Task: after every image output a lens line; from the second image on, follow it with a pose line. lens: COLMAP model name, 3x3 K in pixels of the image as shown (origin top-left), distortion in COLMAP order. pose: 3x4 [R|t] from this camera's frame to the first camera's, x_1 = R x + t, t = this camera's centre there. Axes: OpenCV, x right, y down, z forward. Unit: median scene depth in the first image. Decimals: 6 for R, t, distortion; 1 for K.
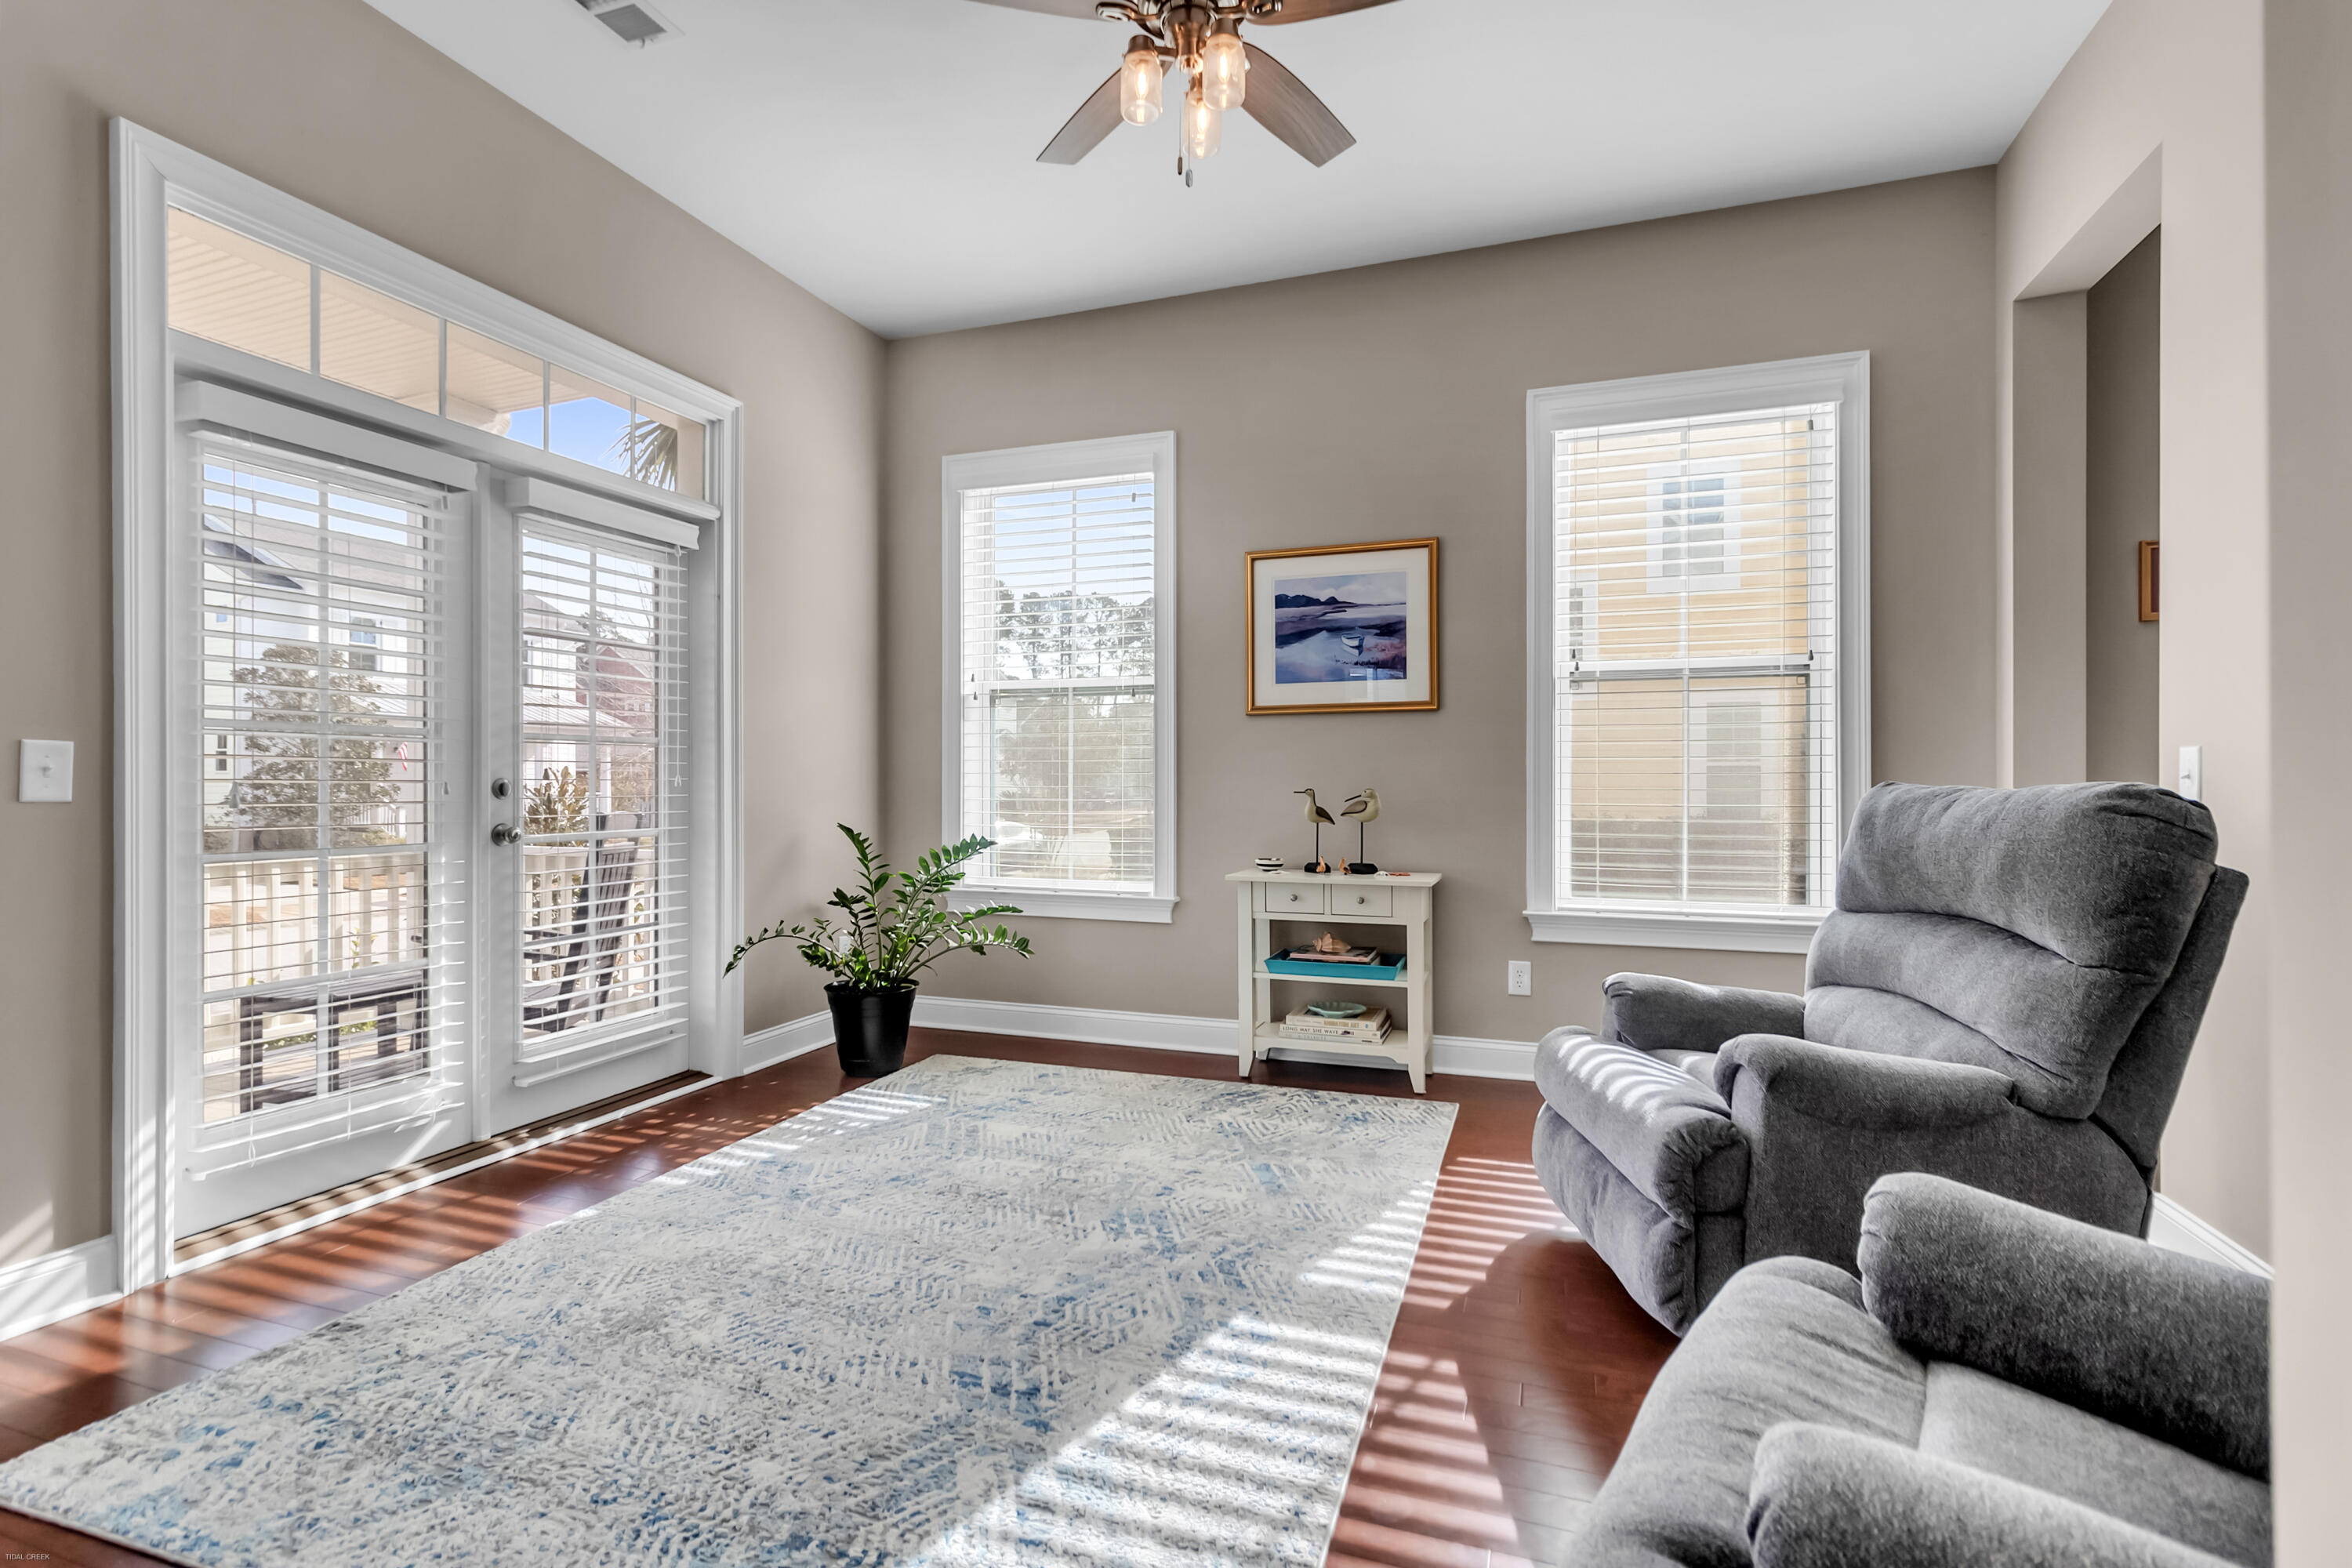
lens RADIAL K [[1083.6, 0, 1166.7], [0, 1083.6, 768.5], [0, 0, 1]] dist [0.000283, -0.000606]
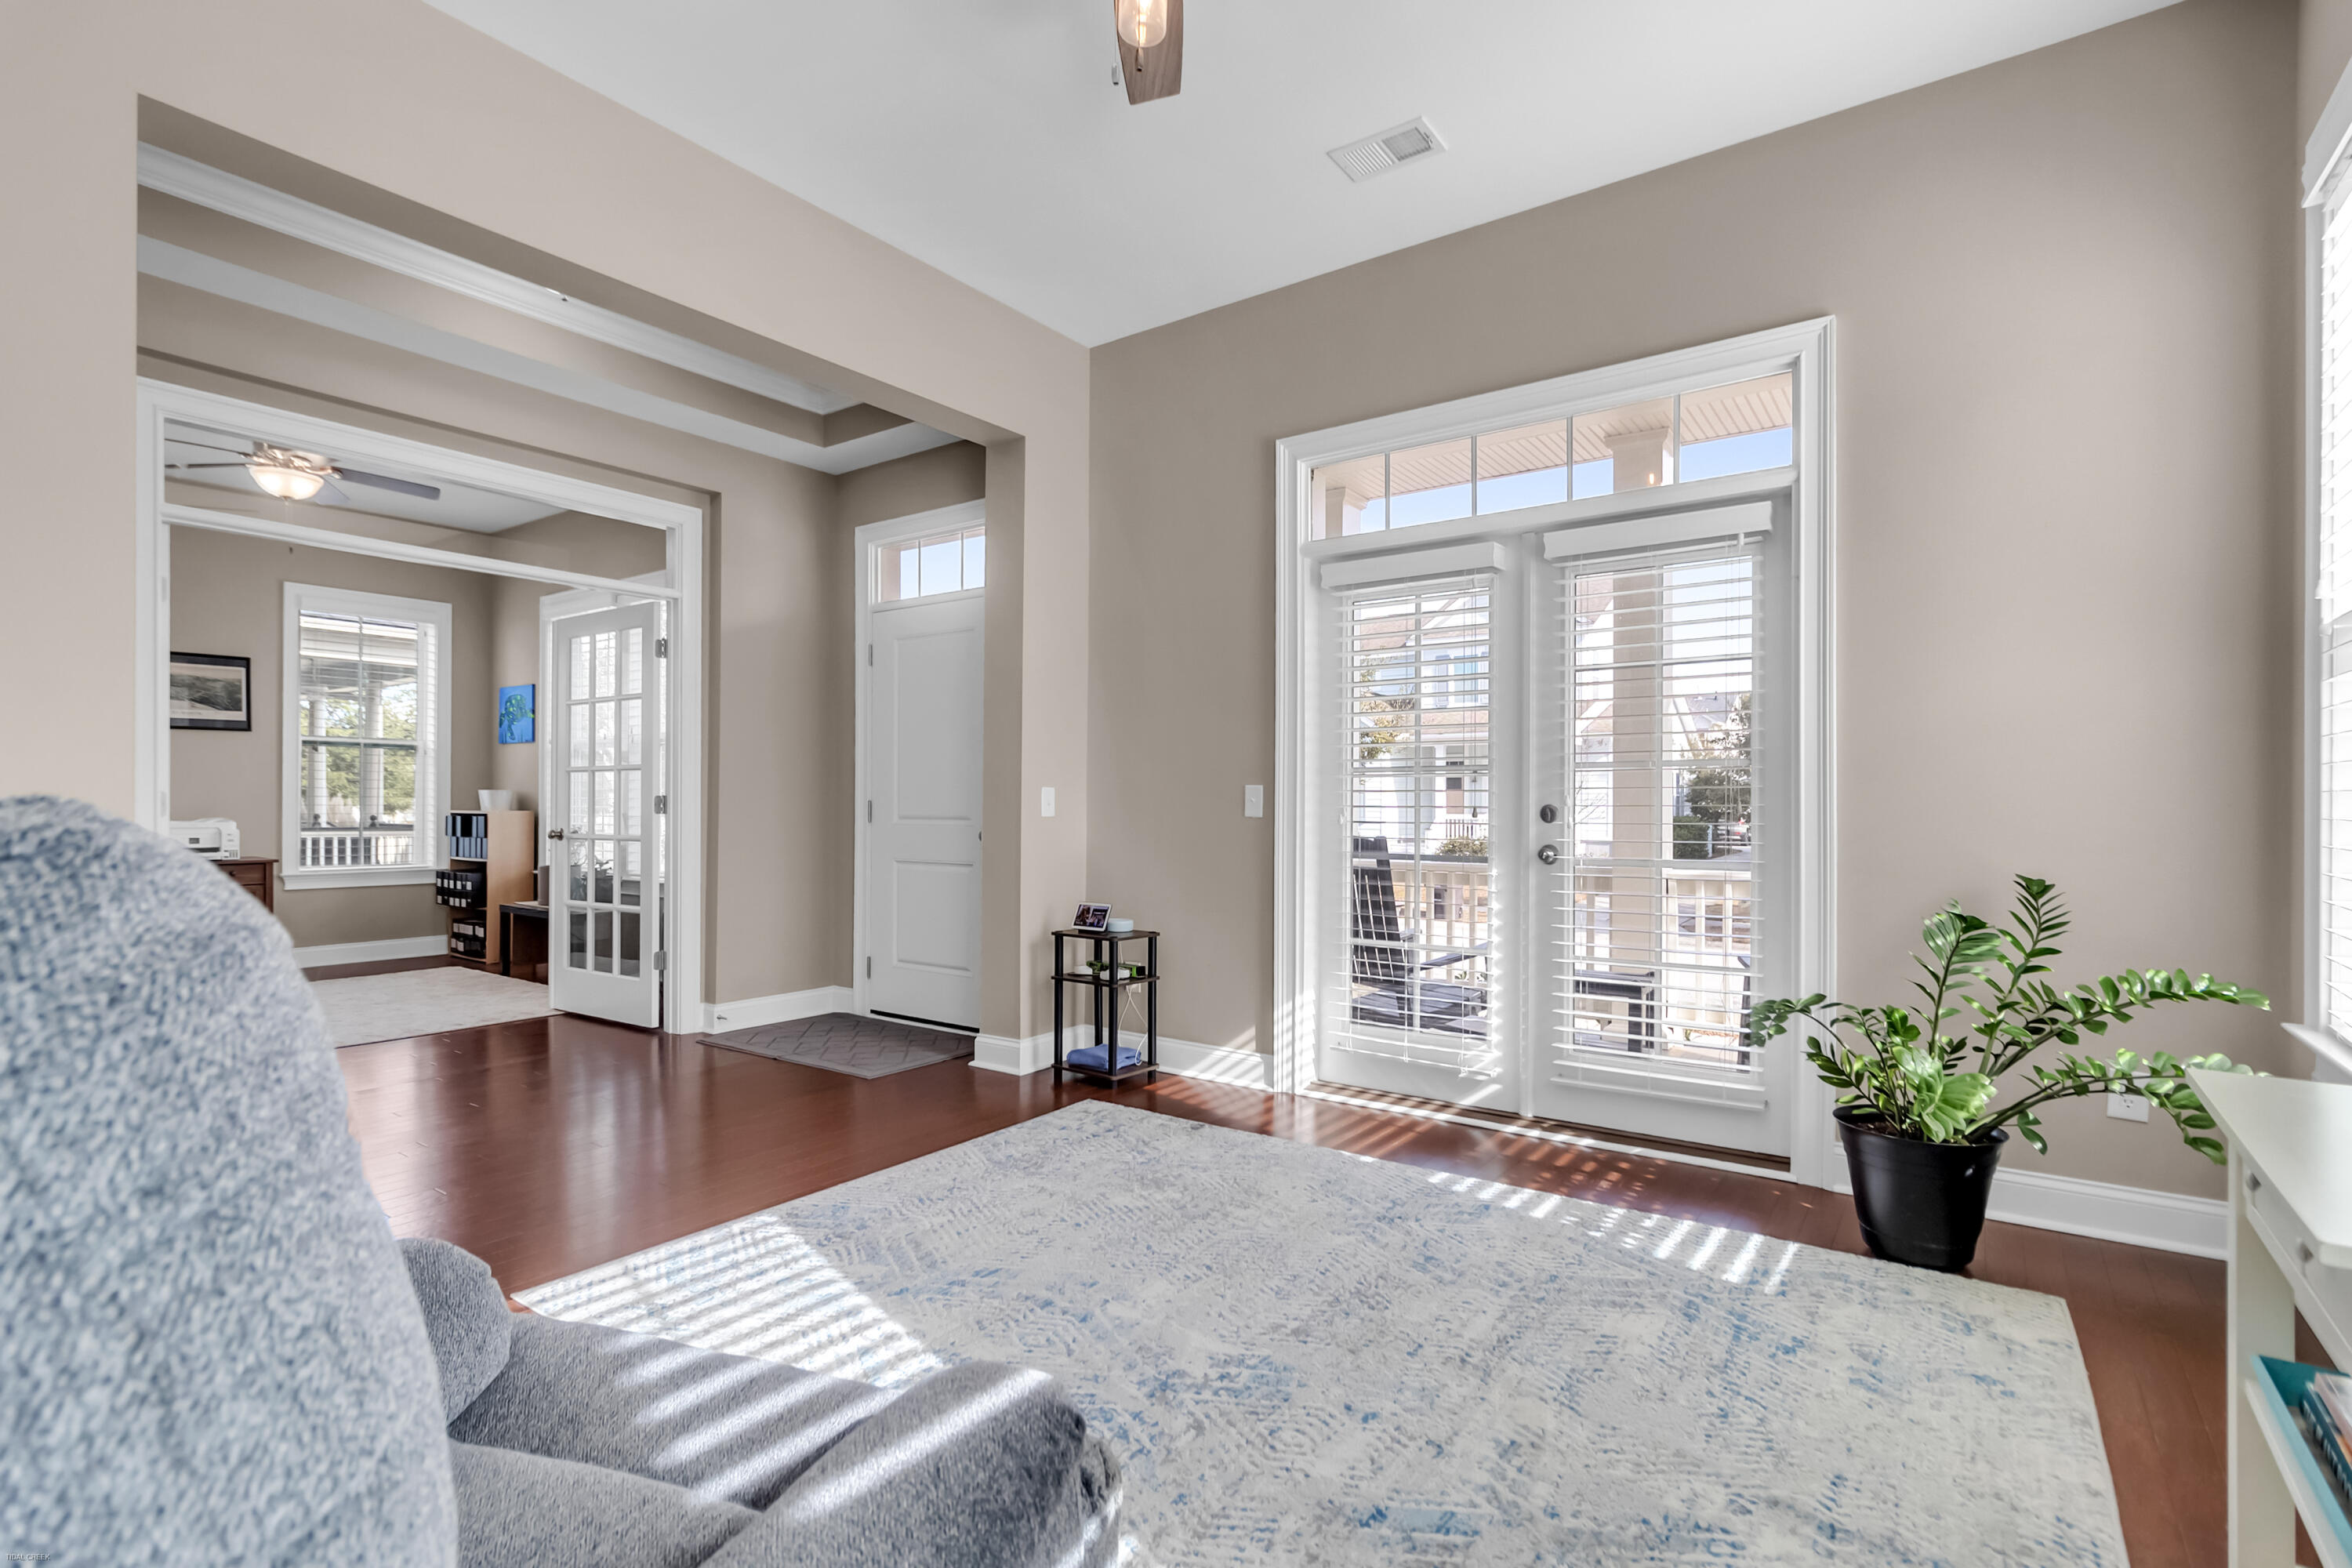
lens RADIAL K [[1110.7, 0, 1173.9], [0, 1110.7, 806.0], [0, 0, 1]] dist [-0.002067, -0.000586]
pose [[-0.279421, -0.003712, -0.960161, 0.635330], [0.009382, 0.999934, -0.006596, 0.014265], [0.960123, -0.010851, -0.279368, 0.991672]]
